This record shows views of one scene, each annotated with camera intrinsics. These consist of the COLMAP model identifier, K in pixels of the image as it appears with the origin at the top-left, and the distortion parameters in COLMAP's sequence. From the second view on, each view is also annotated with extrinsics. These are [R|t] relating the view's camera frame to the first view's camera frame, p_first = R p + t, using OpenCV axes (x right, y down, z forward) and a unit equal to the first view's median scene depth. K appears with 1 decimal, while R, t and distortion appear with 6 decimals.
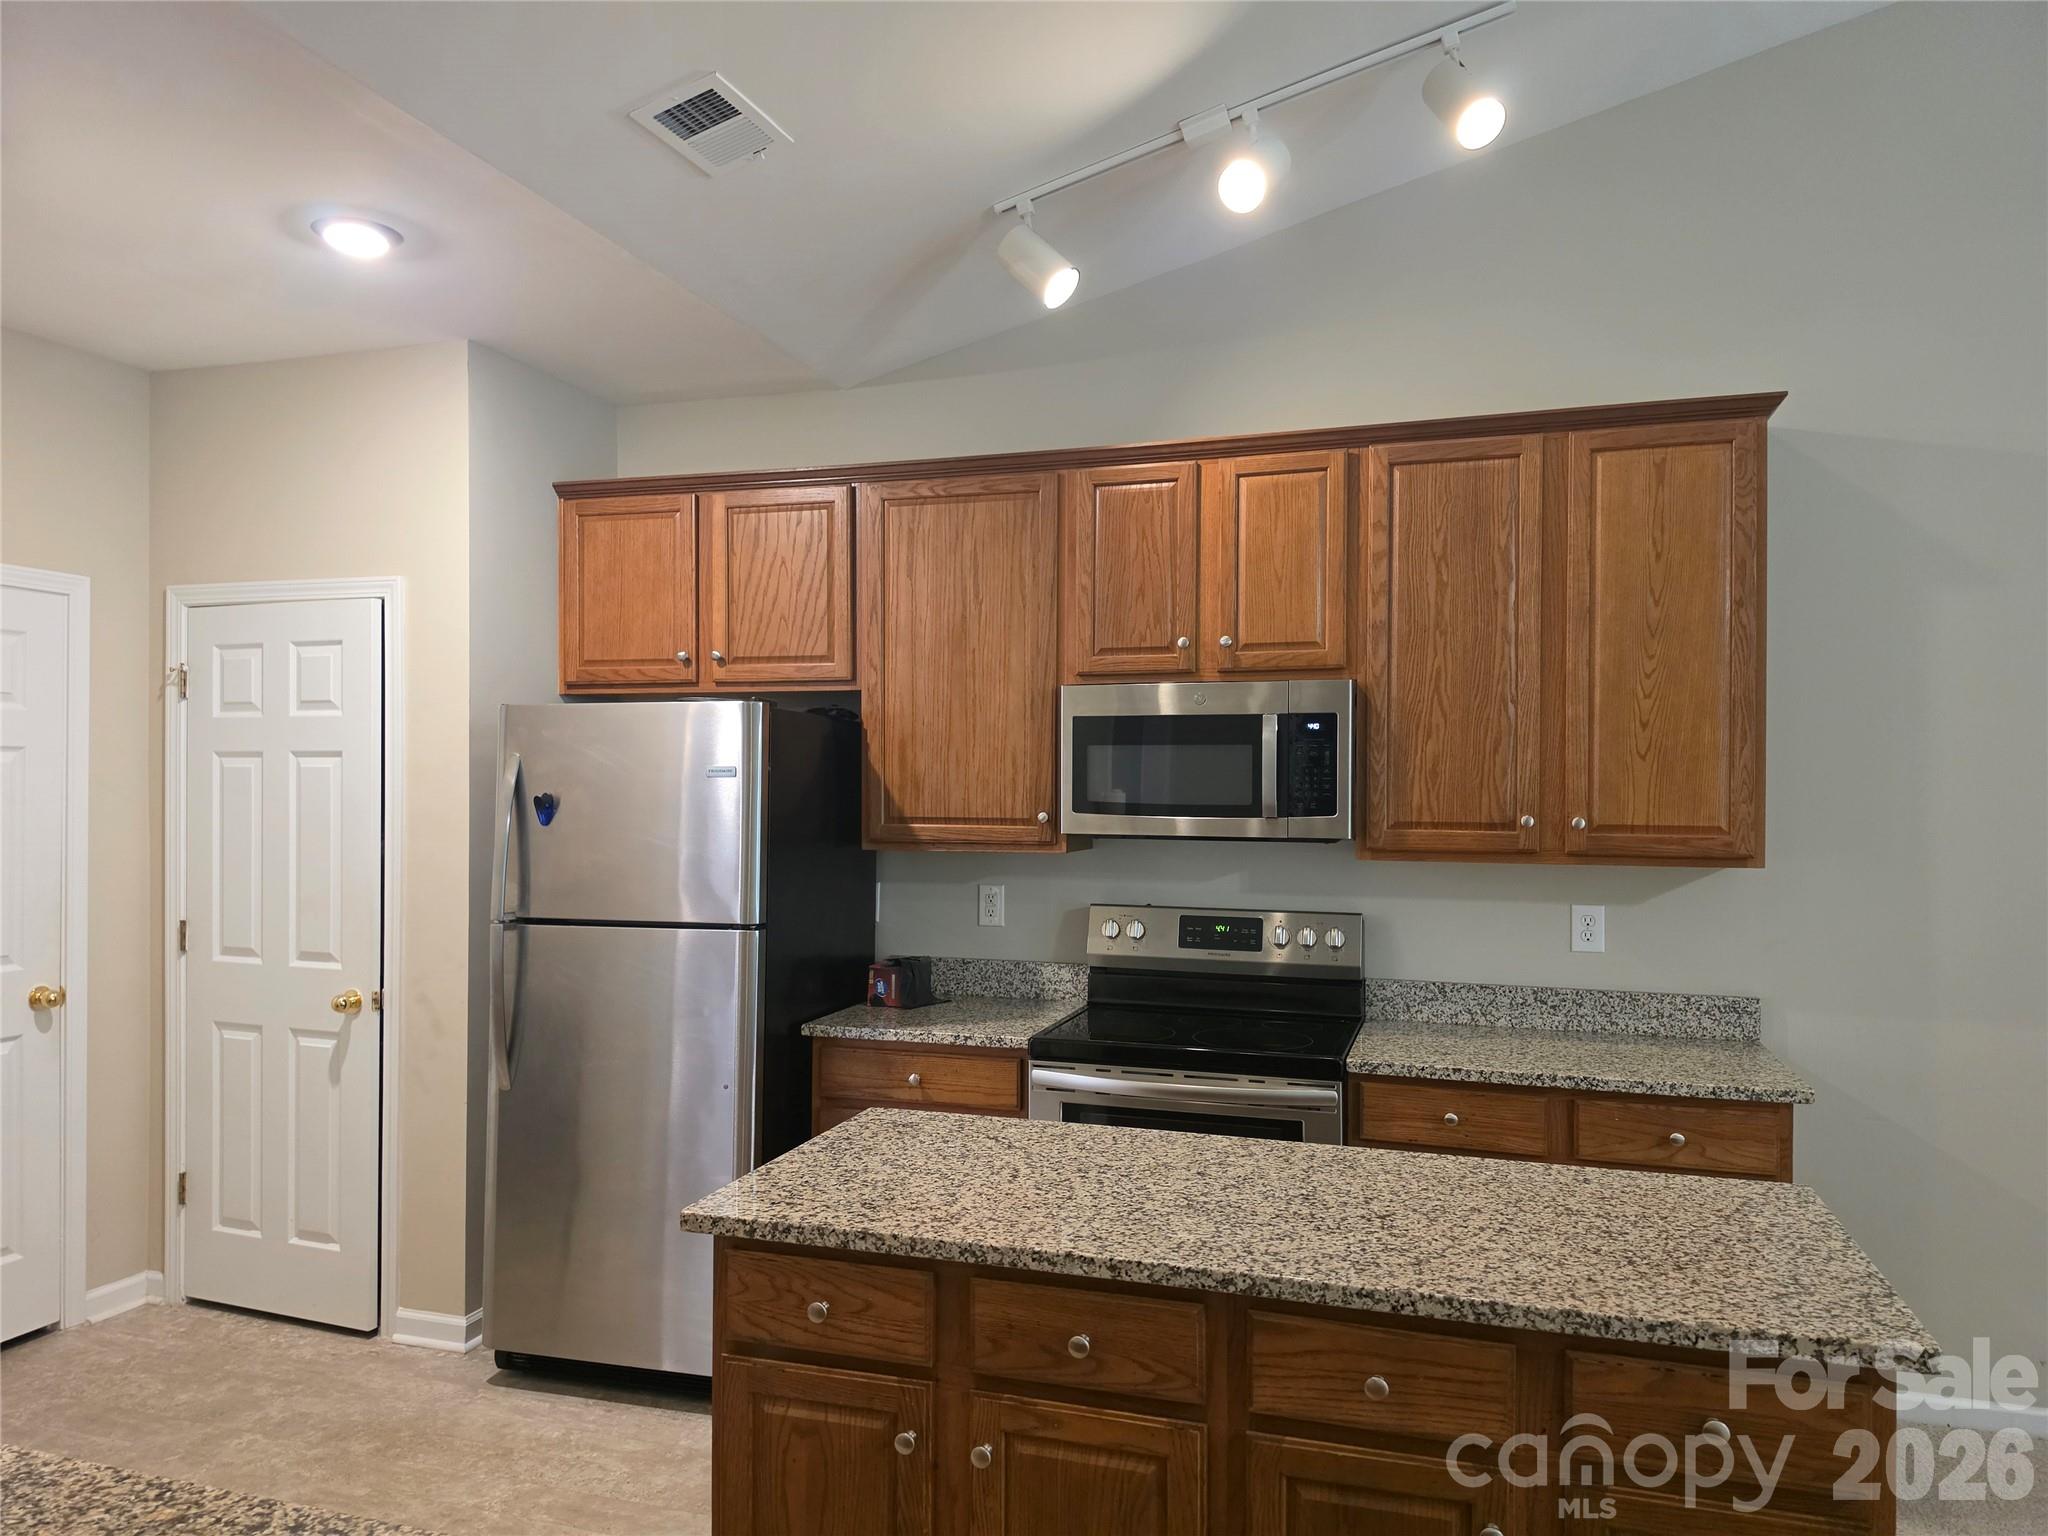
lens RADIAL K [[1410.2, 0, 1022.8], [0, 1410.2, 785.5], [0, 0, 1]] dist [0.040690, -0.002800]
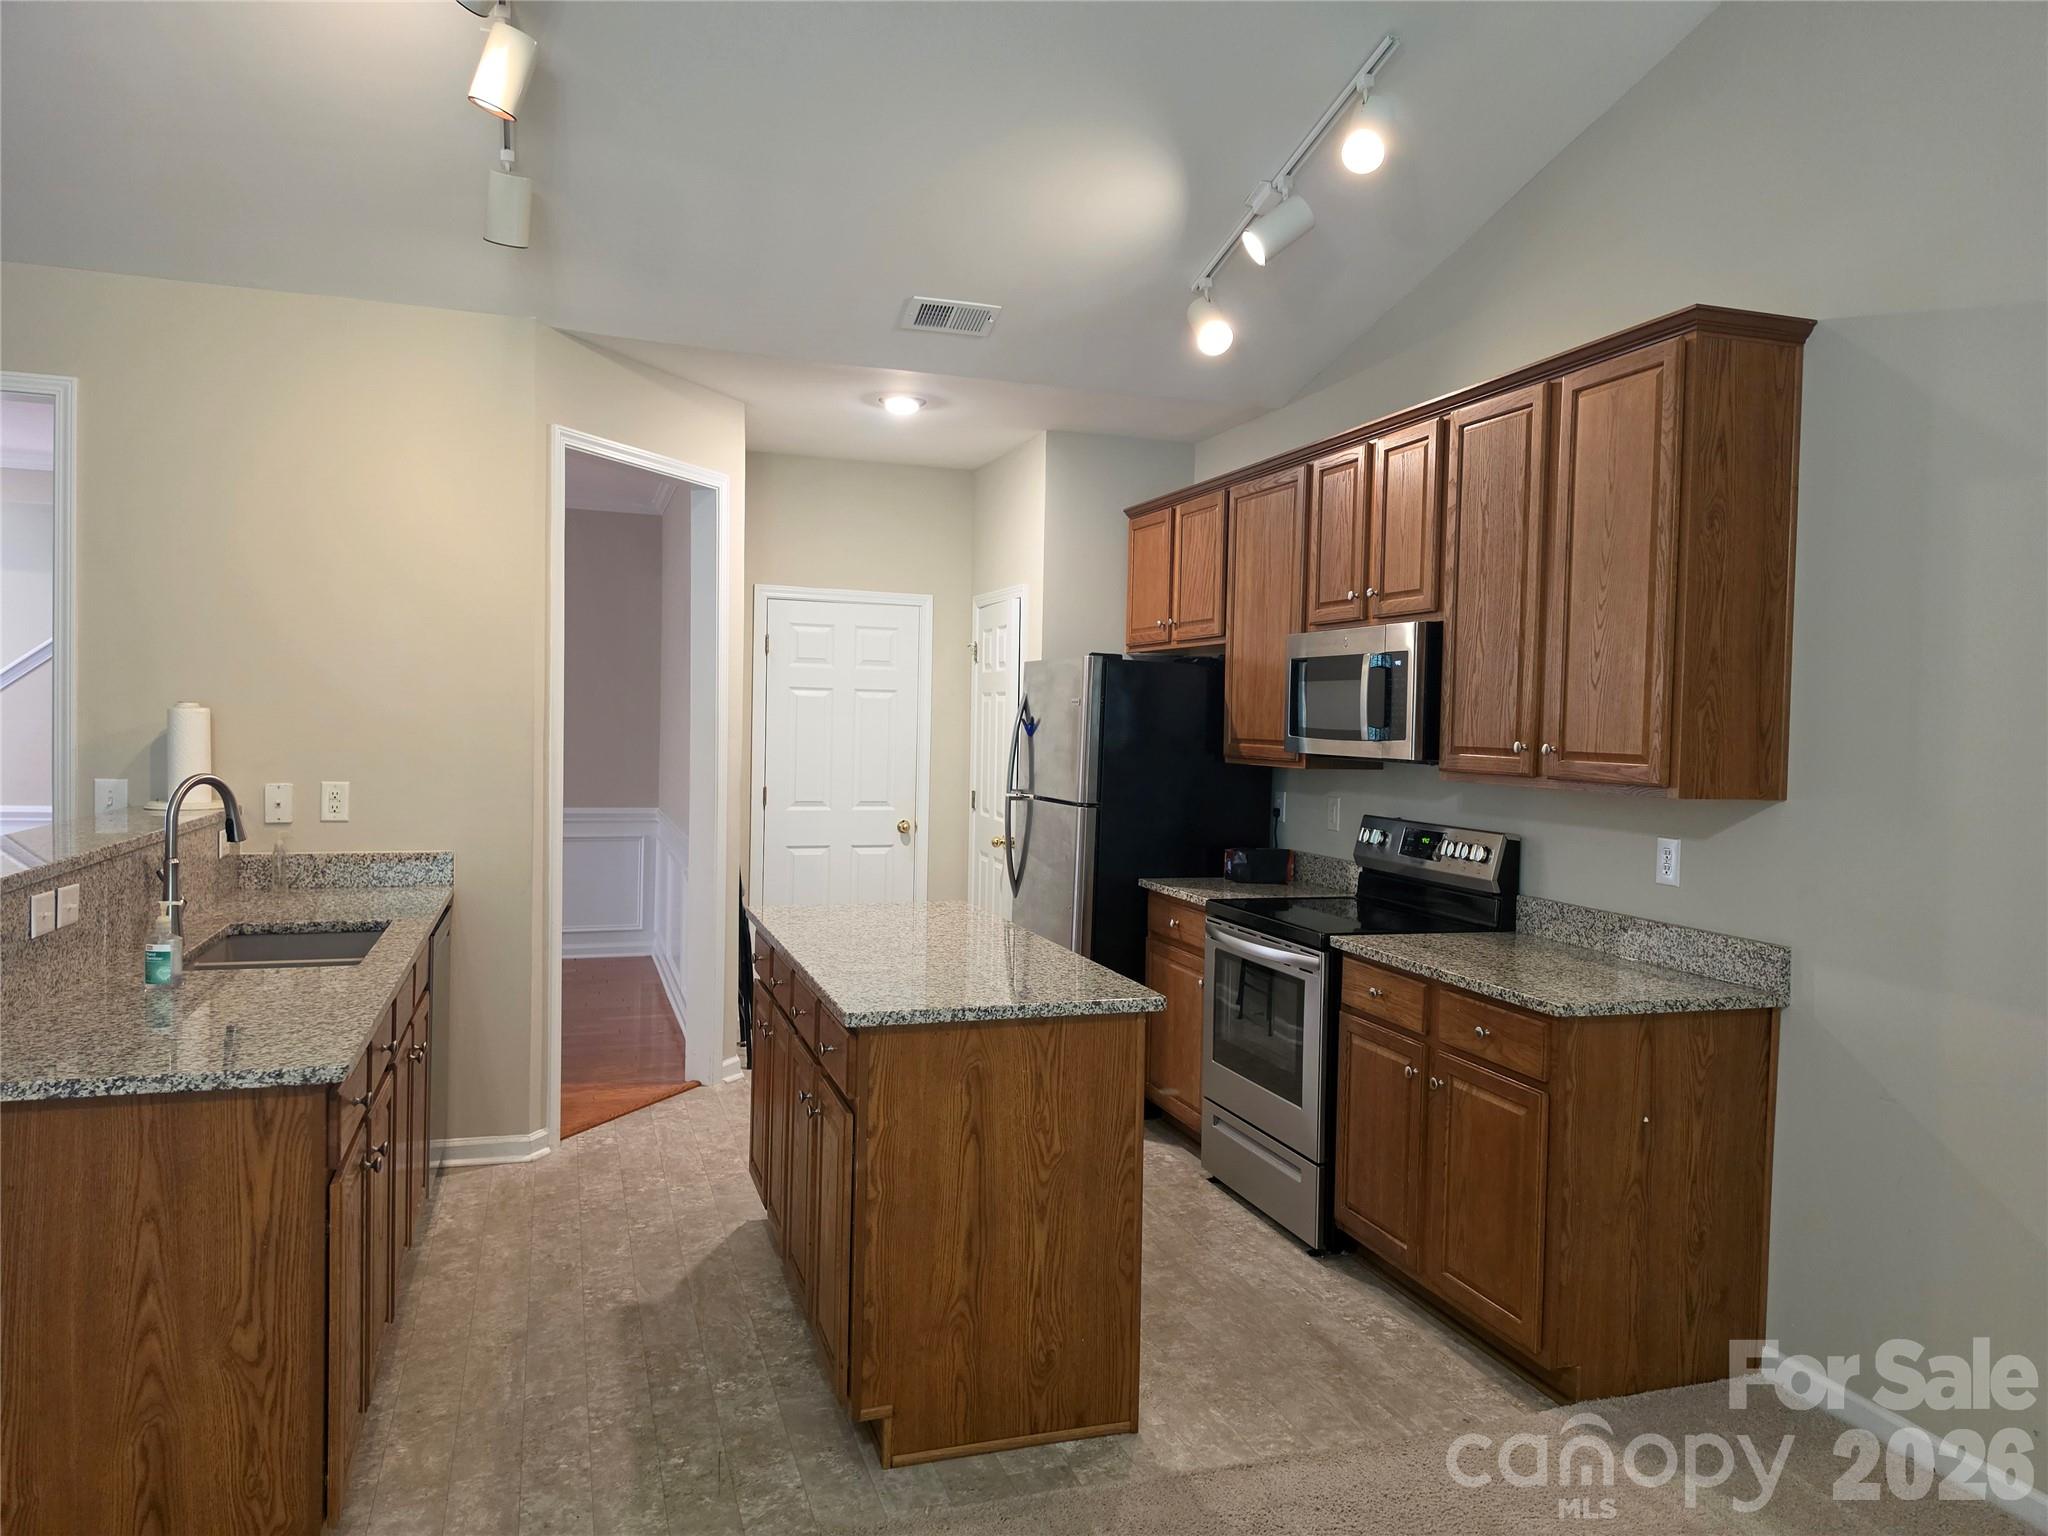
lens RADIAL K [[1410.2, 0, 1025.9], [0, 1410.2, 758.6], [0, 0, 1]] dist [0.040690, -0.002800]
pose [[0.593883, 0.030929, -0.803957, 0.928491], [-0.018658, 0.999522, 0.024670, 0.013299], [0.804335, 0.000349, 0.594176, 0.055458]]
